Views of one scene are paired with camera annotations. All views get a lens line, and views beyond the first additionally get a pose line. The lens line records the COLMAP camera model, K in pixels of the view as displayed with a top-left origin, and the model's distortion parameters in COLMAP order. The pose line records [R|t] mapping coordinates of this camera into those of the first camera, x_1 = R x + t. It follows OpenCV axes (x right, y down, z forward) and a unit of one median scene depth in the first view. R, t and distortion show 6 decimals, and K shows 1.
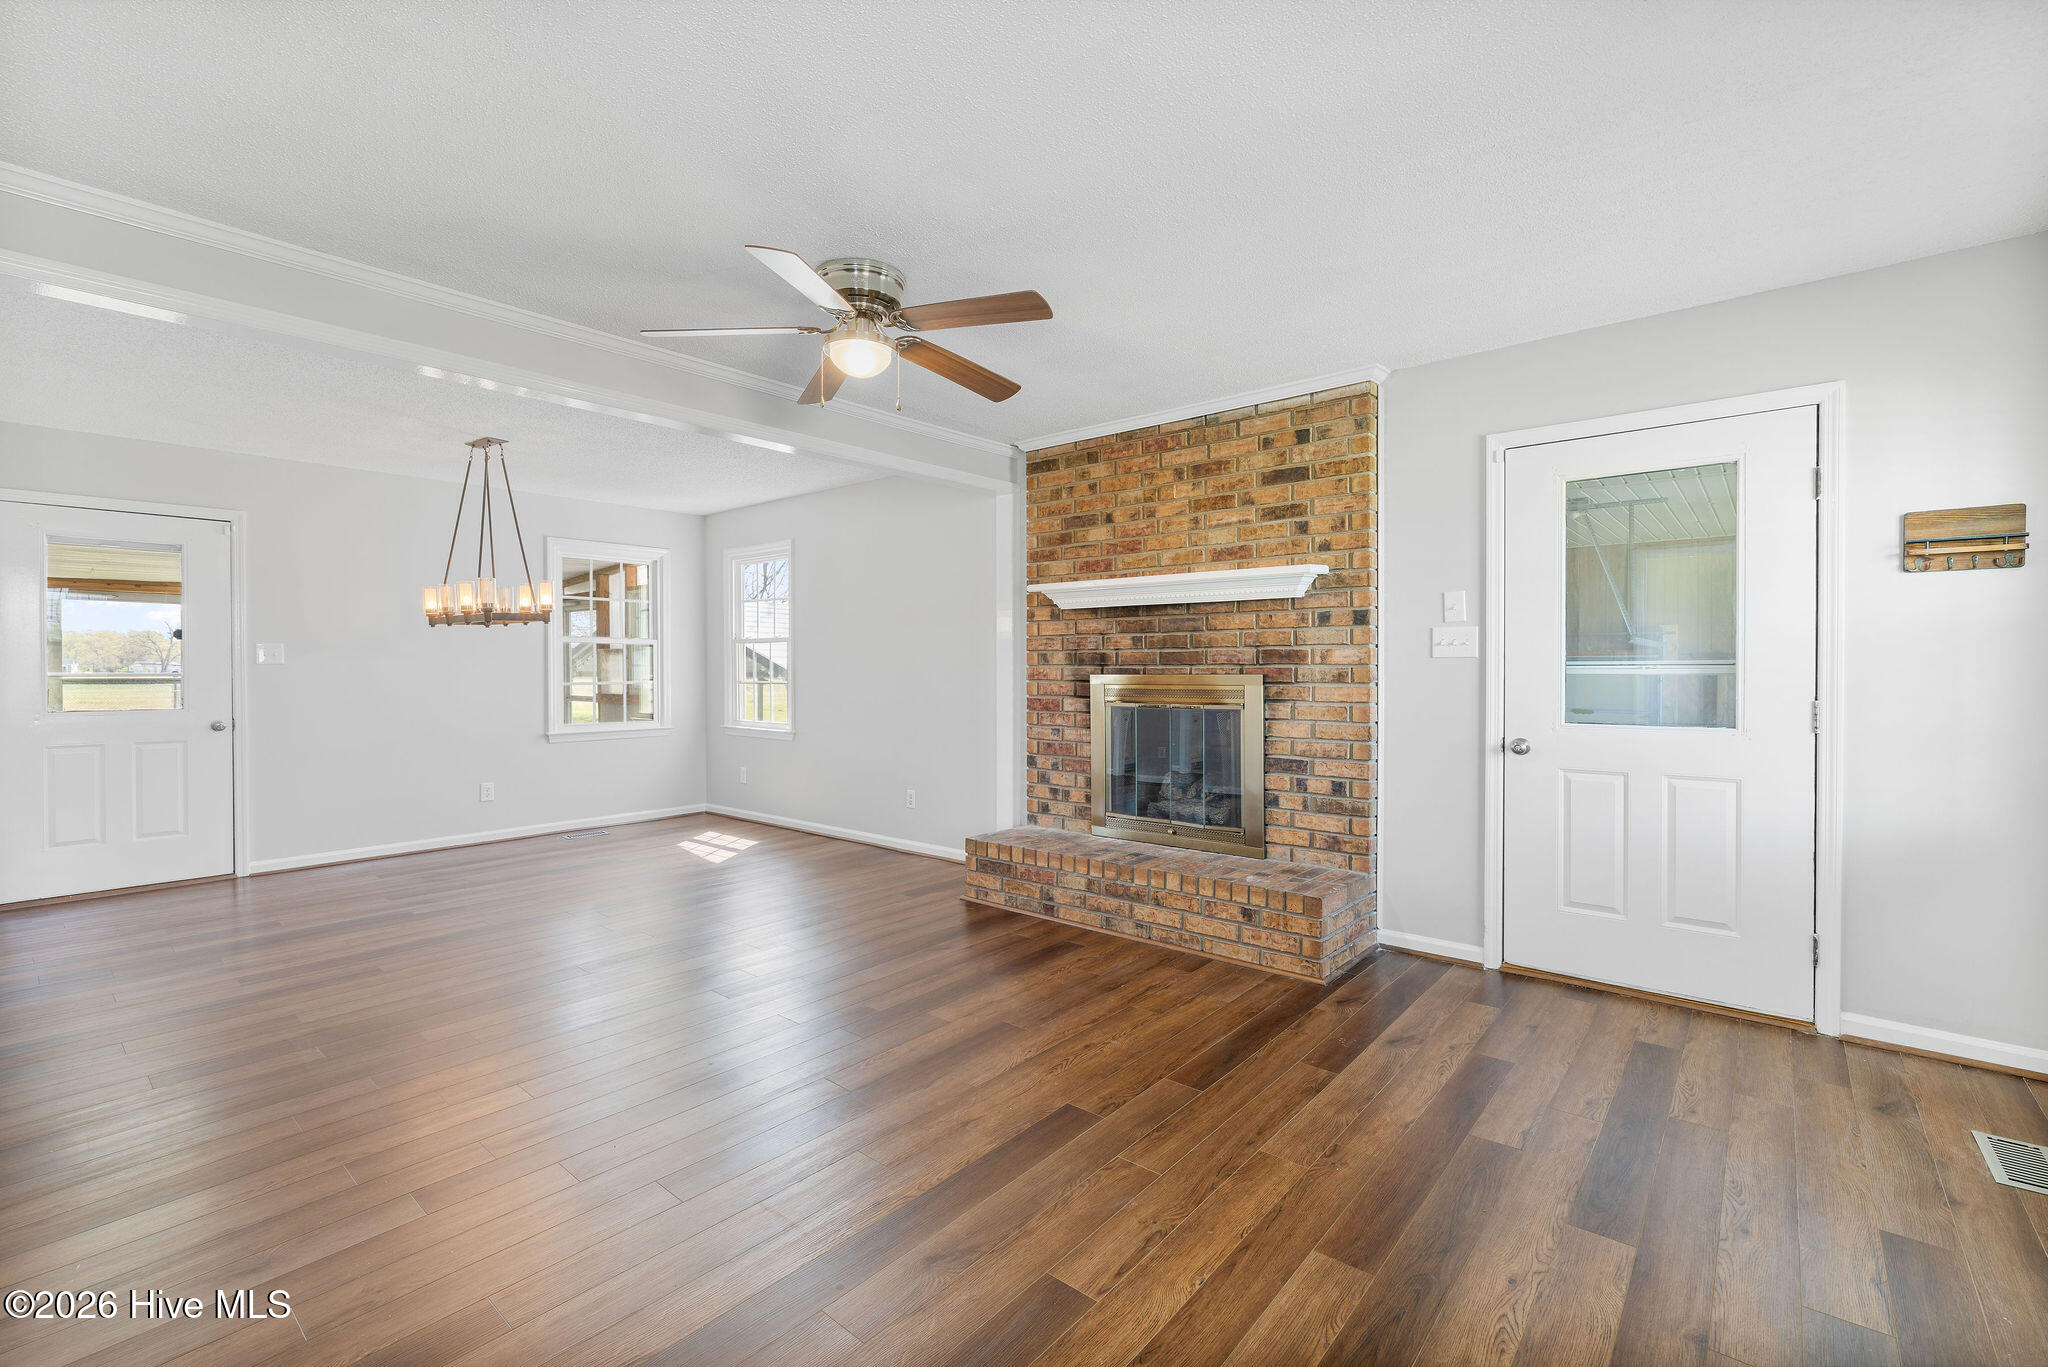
lens RADIAL K [[888.5, 0, 1024.1], [0, 888.5, 676.9], [0, 0, 1]] dist [0.001789, -0.000137]
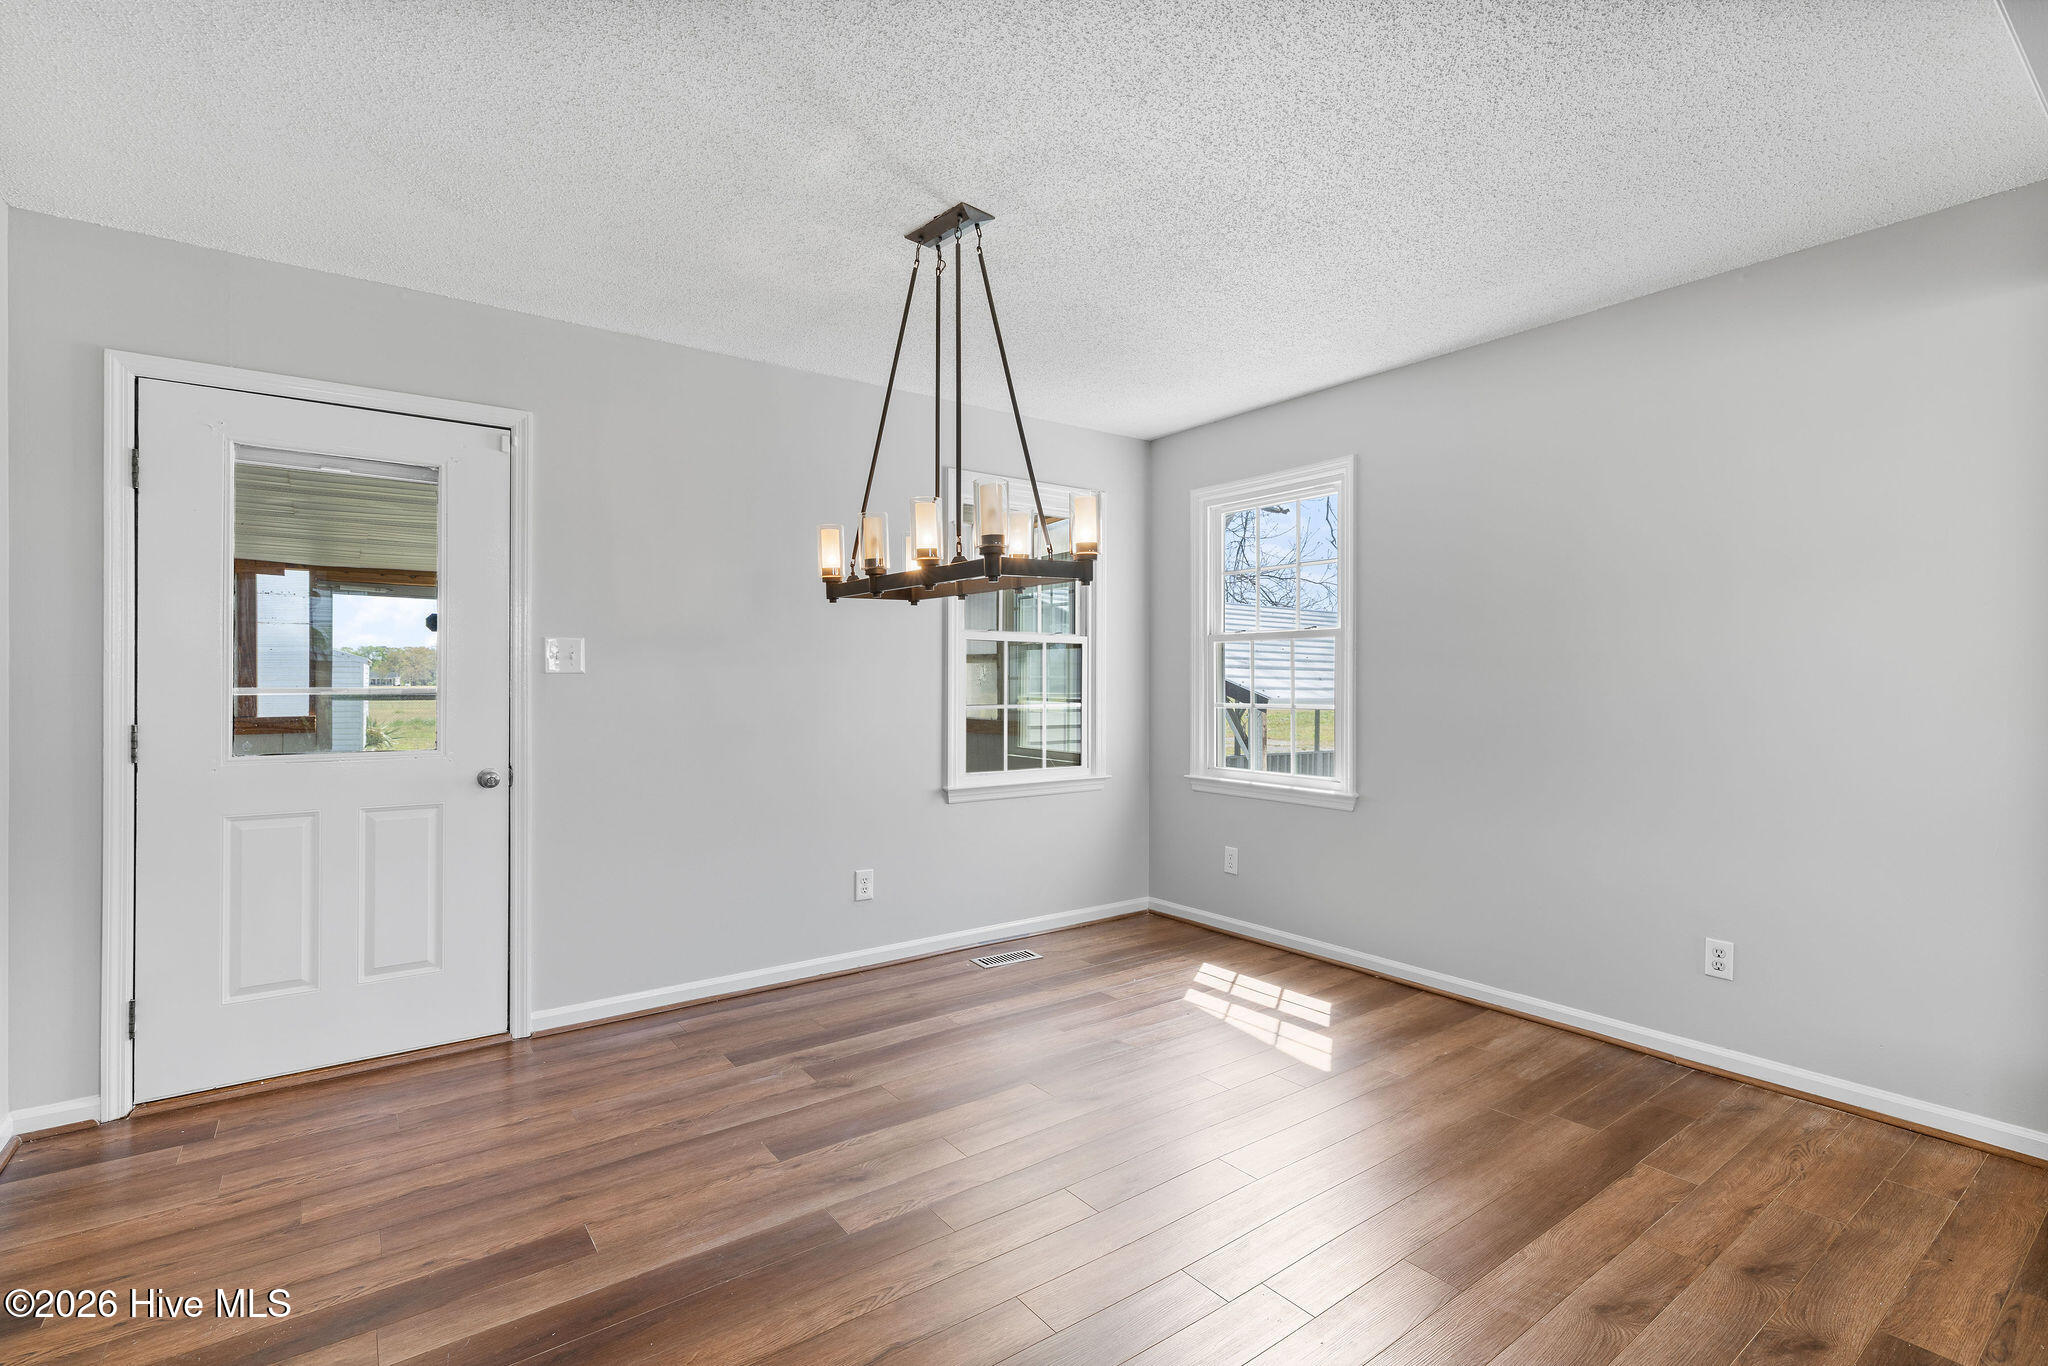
lens RADIAL K [[935.1, 0, 1023.6], [0, 935.1, 679.4], [0, 0, 1]] dist [-0.001856, 0.000237]
pose [[0.973555, 0.001768, -0.228445, -0.434677], [-0.005140, 0.999886, -0.014168, -0.002942], [0.228394, 0.014967, 0.973454, 0.494582]]
